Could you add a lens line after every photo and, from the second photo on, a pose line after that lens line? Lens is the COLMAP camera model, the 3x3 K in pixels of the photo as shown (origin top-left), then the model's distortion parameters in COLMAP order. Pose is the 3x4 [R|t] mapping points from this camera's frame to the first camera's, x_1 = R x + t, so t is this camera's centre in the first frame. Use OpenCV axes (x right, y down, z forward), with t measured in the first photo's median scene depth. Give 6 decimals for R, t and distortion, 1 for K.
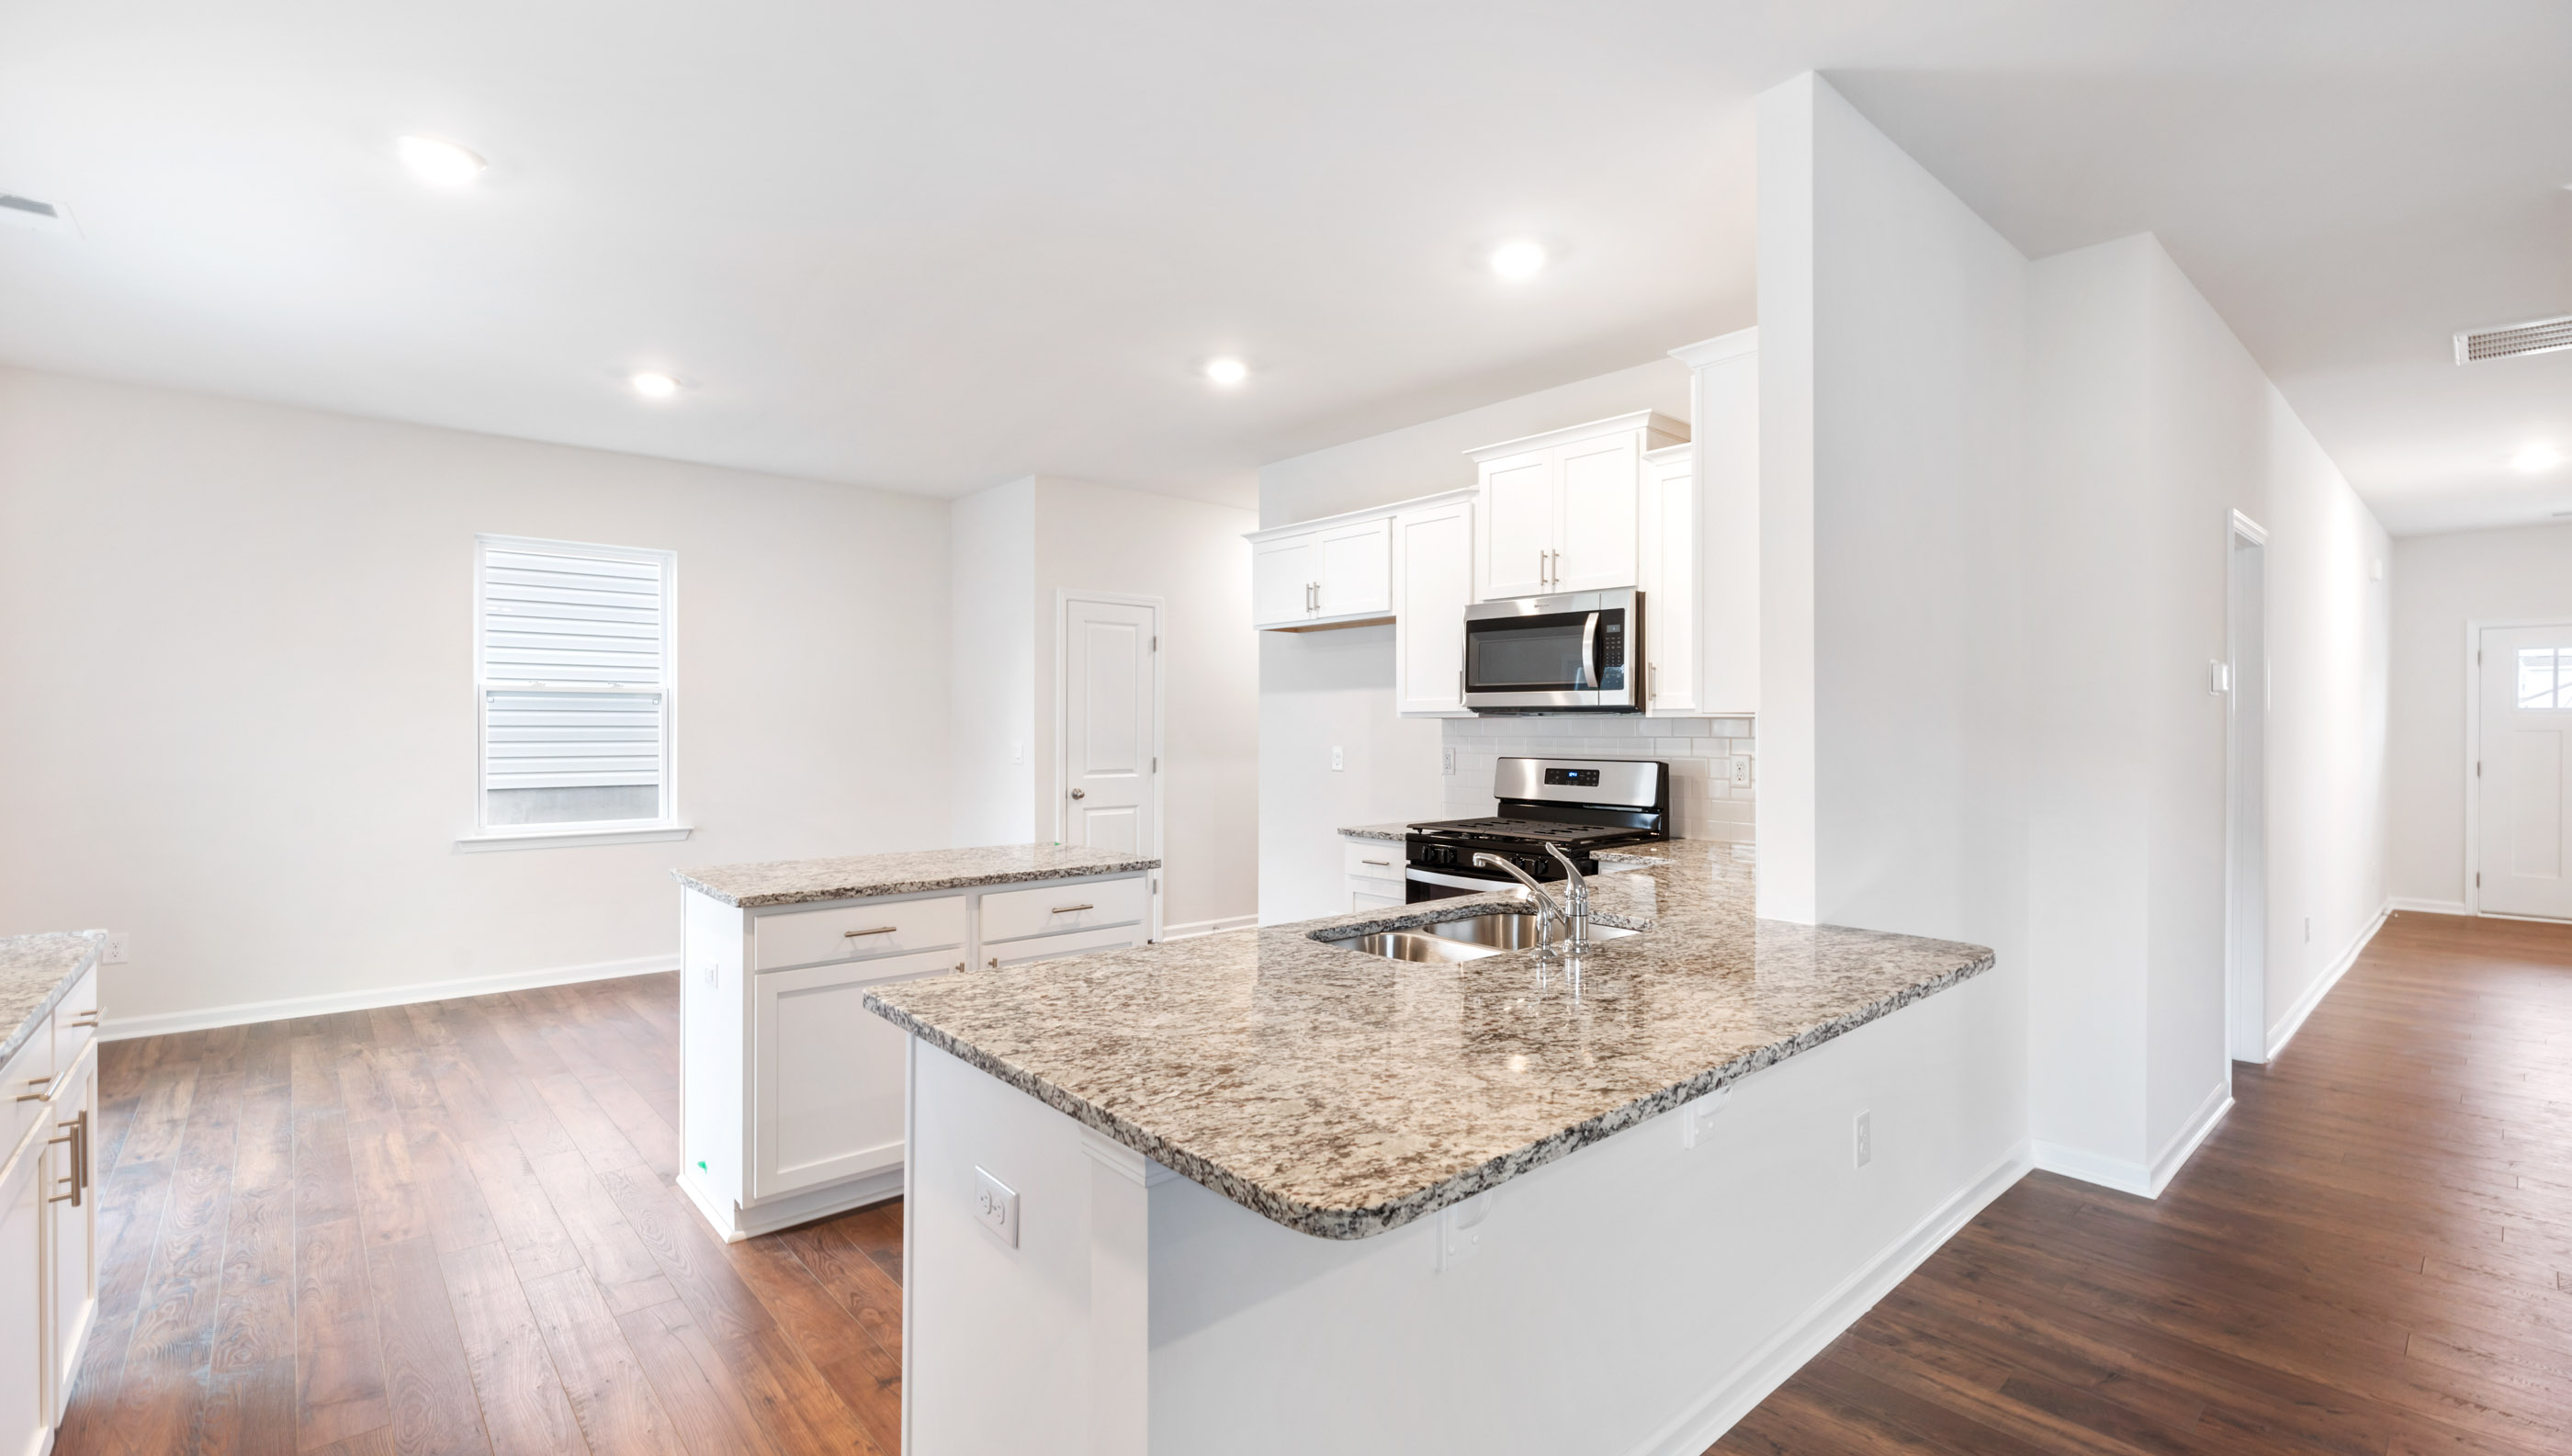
lens RADIAL K [[1104.7, 0, 1286.0], [0, 1104.7, 728.0], [0, 0, 1]] dist [-0.003151, -0.000040]
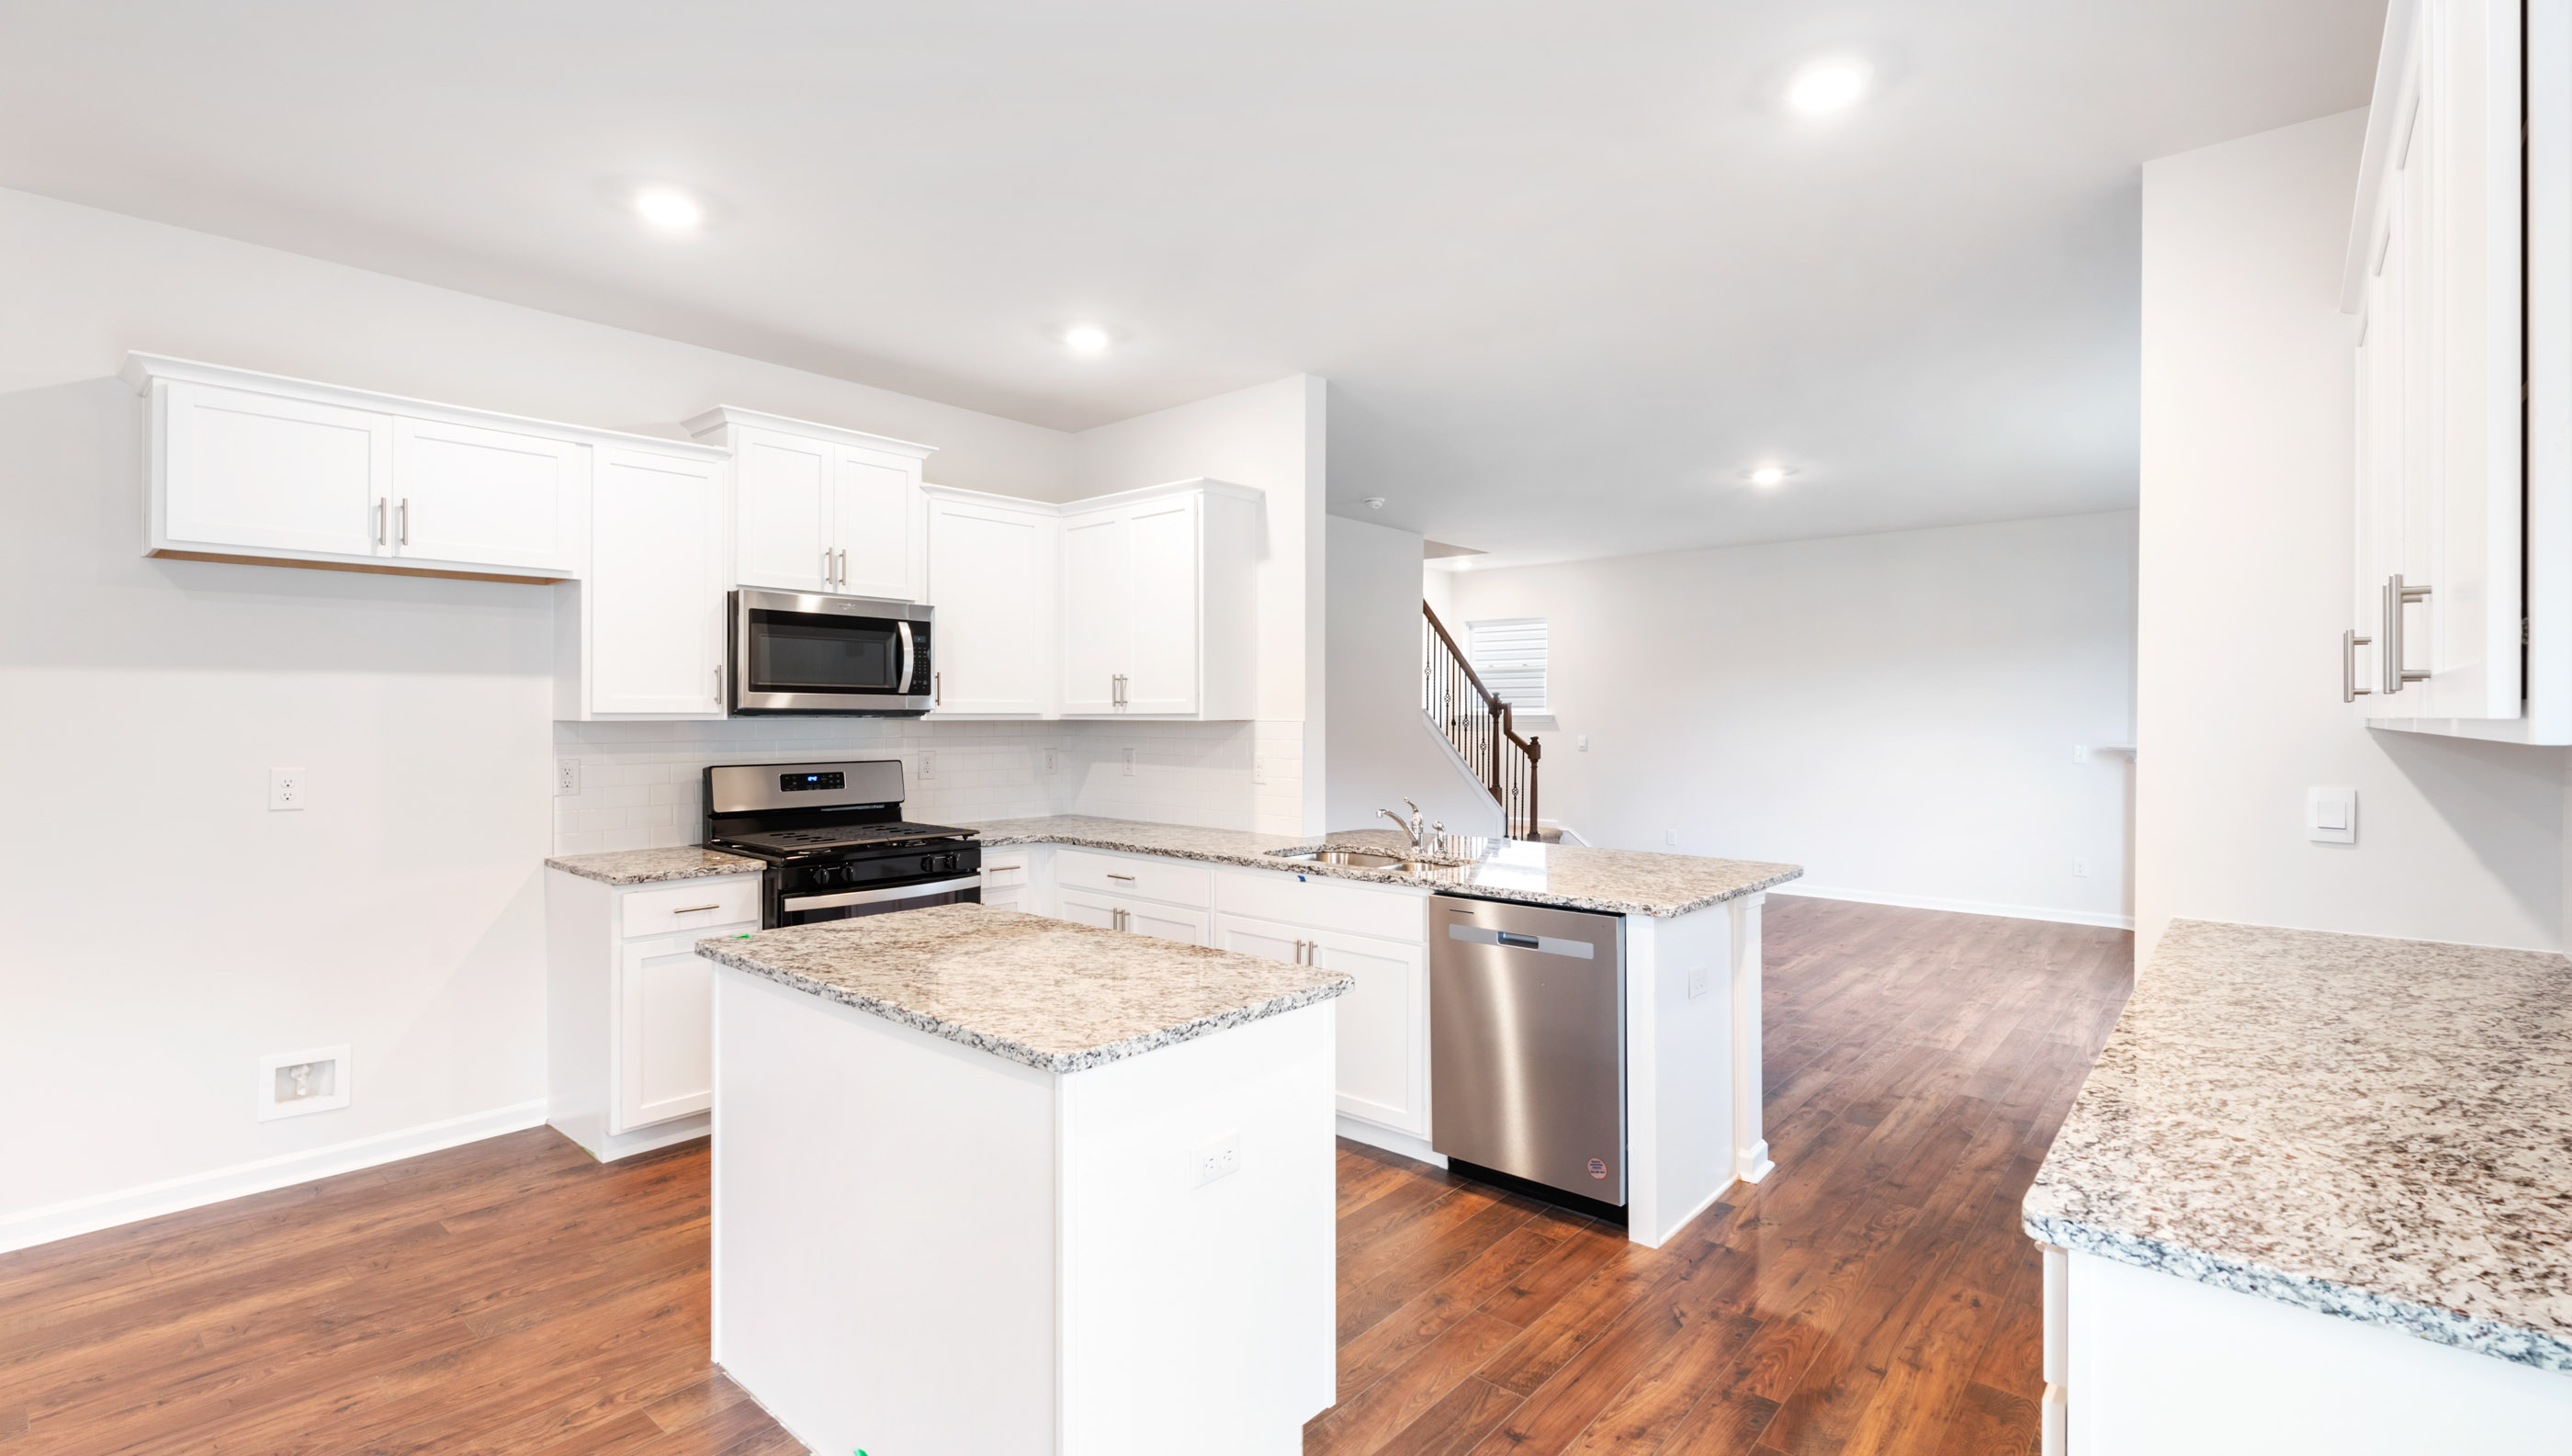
lens RADIAL K [[1136.5, 0, 1295.7], [0, 1136.5, 712.6], [0, 0, 1]] dist [-0.000594, 0.000005]
pose [[-0.132205, -0.001363, 0.991222, -0.850071], [-0.002687, 0.999996, 0.001017, -0.019895], [-0.991219, -0.002529, -0.132208, 0.770231]]
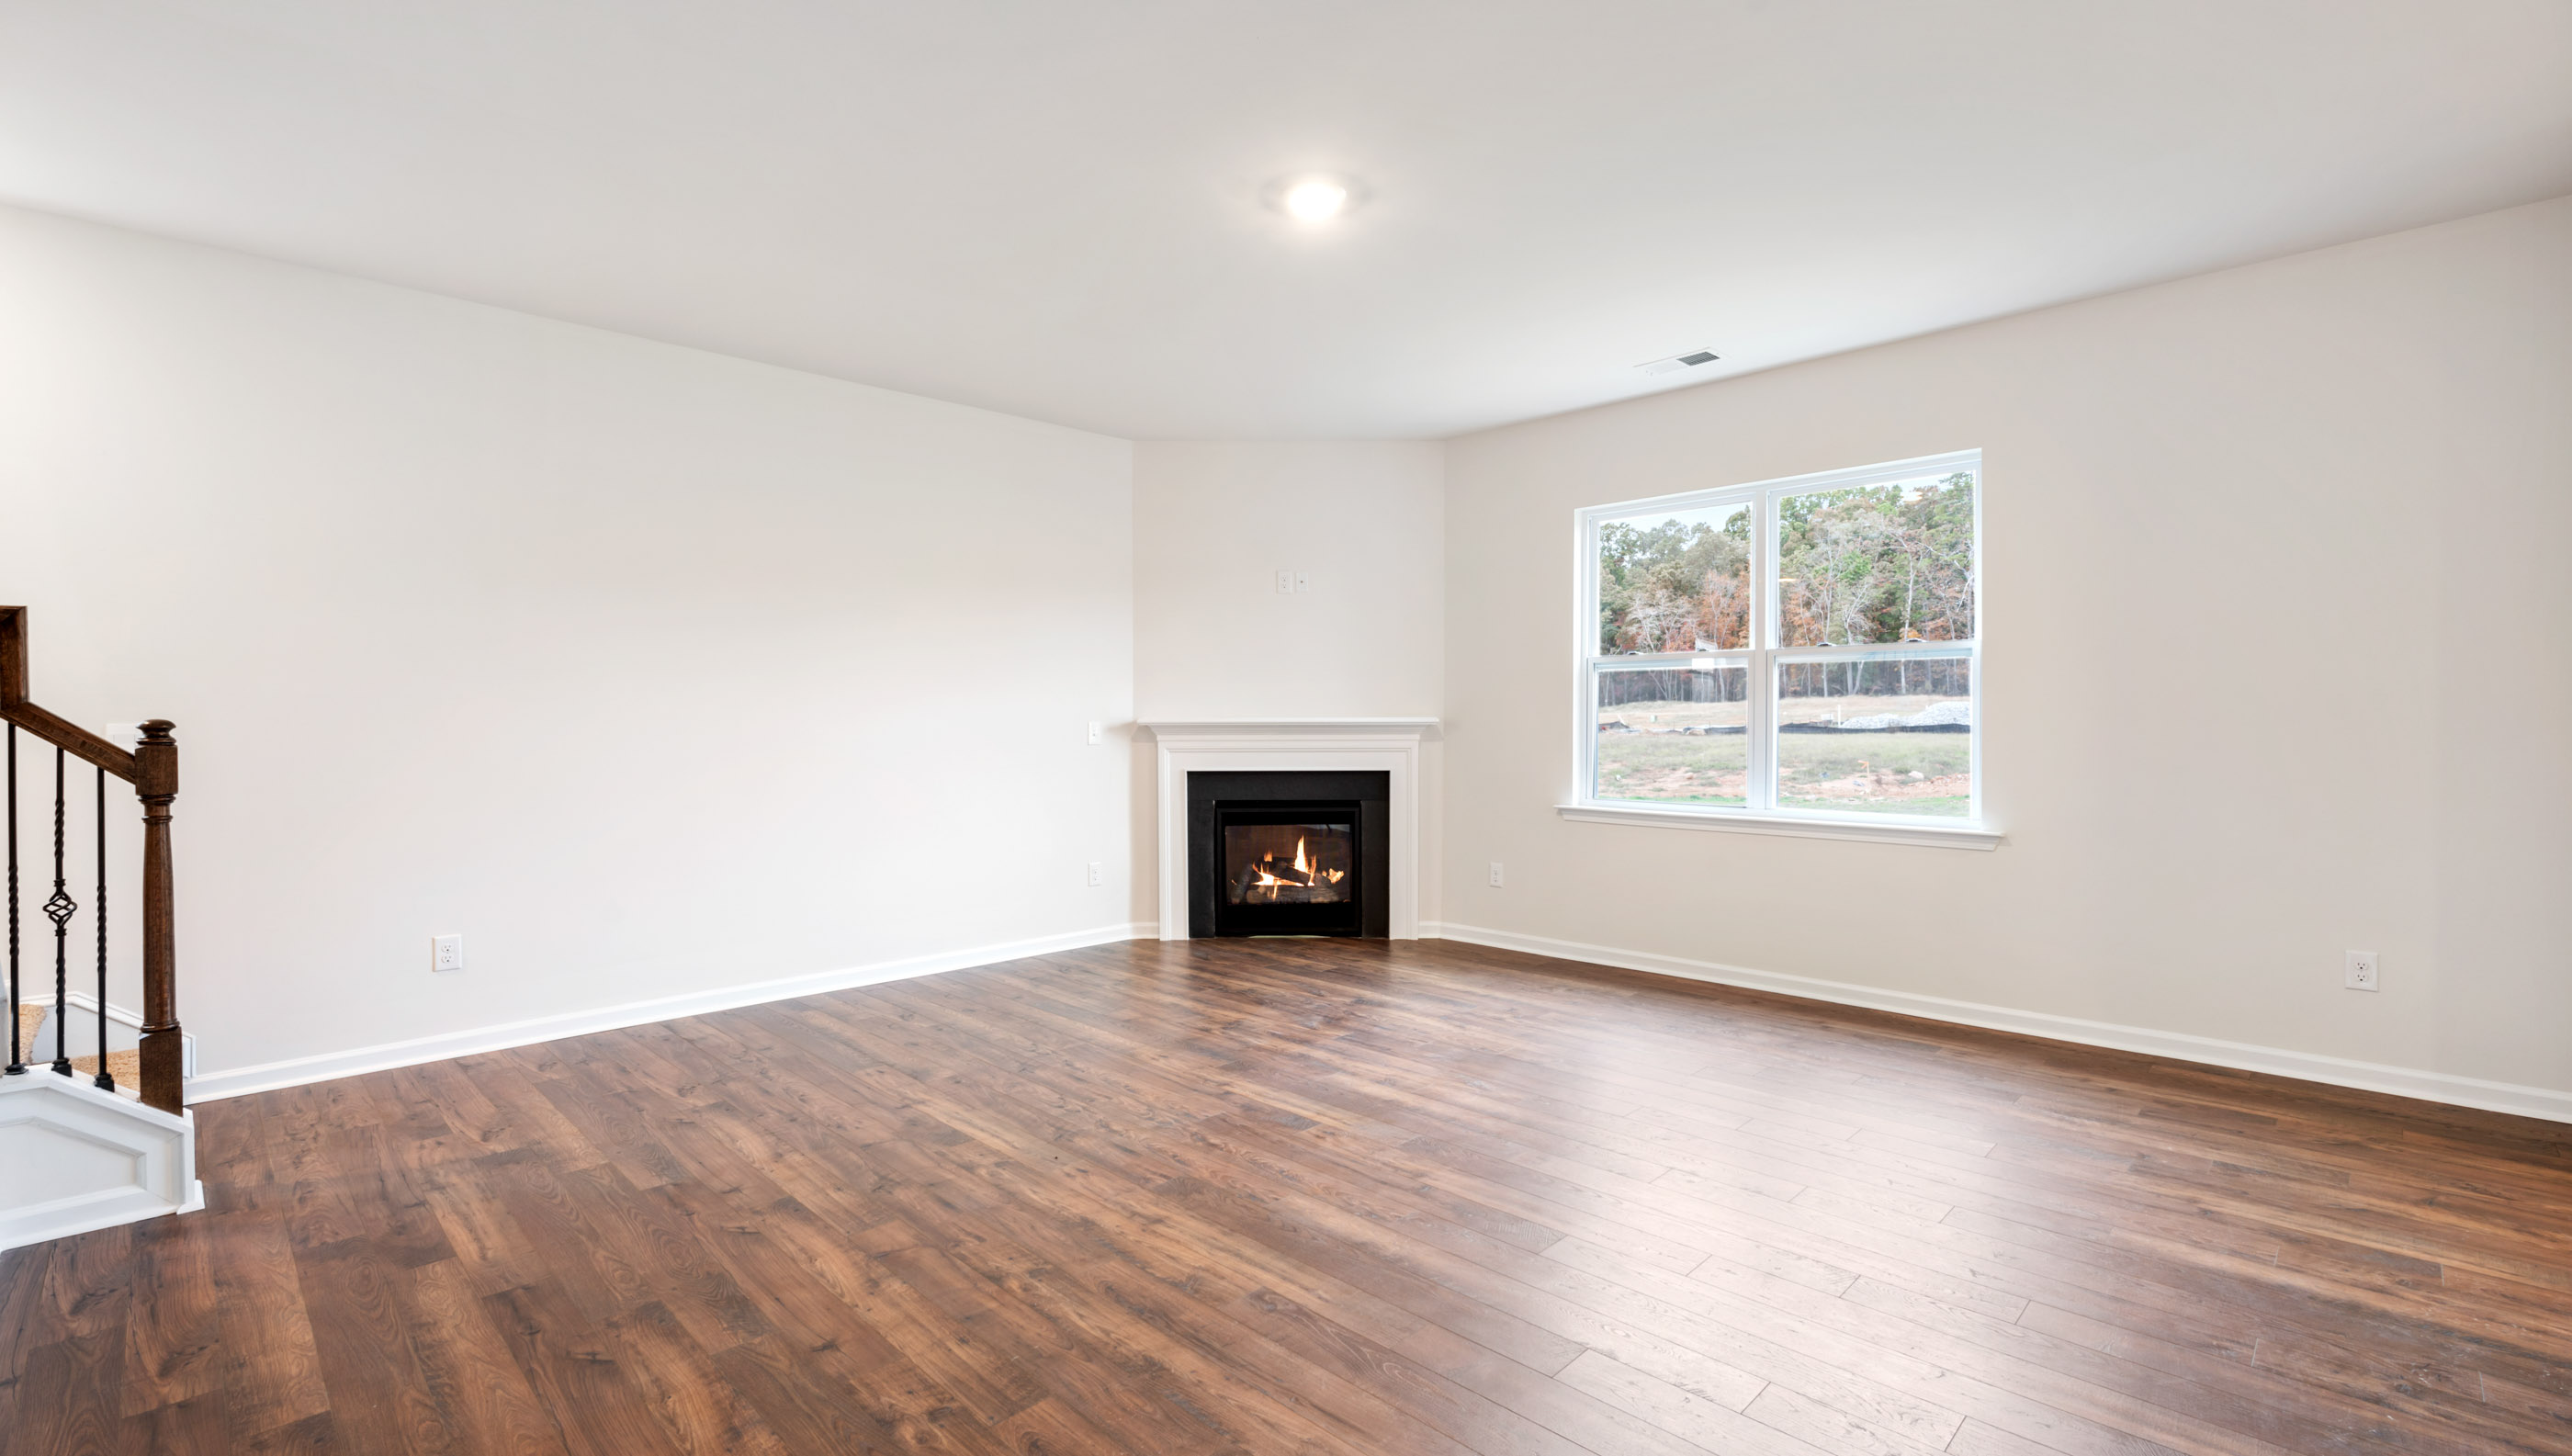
lens RADIAL K [[1131.1, 0, 1286.0], [0, 1131.1, 728.0], [0, 0, 1]] dist [-0.003257, 0.000061]
pose [[-0.998247, 0.001387, -0.059171, 0.684595], [0.000885, 0.999963, 0.008514, 0.028716], [0.059181, 0.008447, -0.998212, 0.737590]]
